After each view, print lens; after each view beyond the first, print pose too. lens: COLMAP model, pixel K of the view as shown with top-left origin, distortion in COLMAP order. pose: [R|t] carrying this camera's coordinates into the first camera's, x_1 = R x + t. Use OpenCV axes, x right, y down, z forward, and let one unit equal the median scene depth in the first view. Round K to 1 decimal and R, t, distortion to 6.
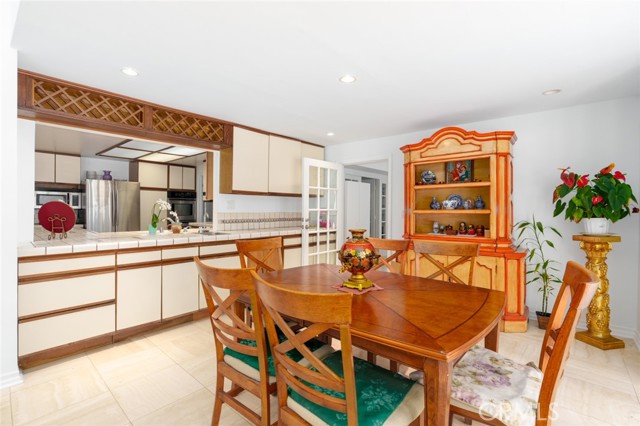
lens RADIAL K [[289.5, 0, 317.6], [0, 289.5, 213.9], [0, 0, 1]] dist [-0.016172, 0.006865]
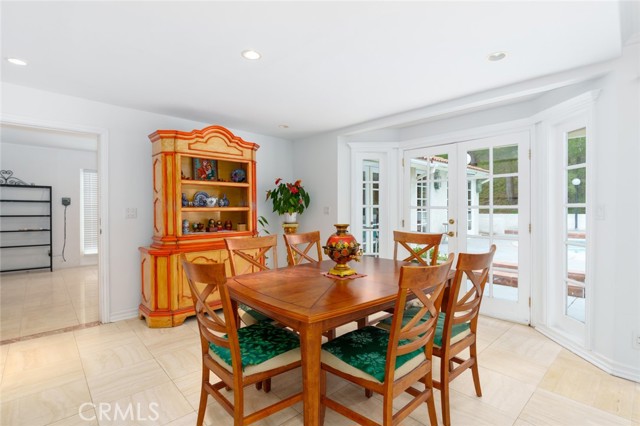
lens RADIAL K [[307.7, 0, 334.1], [0, 307.7, 213.9], [0, 0, 1]] dist [-0.004616, 0.000691]
pose [[0.123402, -0.018783, 0.992179, -0.551623], [0.011943, 0.999777, 0.017441, -0.004544], [-0.992285, 0.009697, 0.123598, 0.443218]]
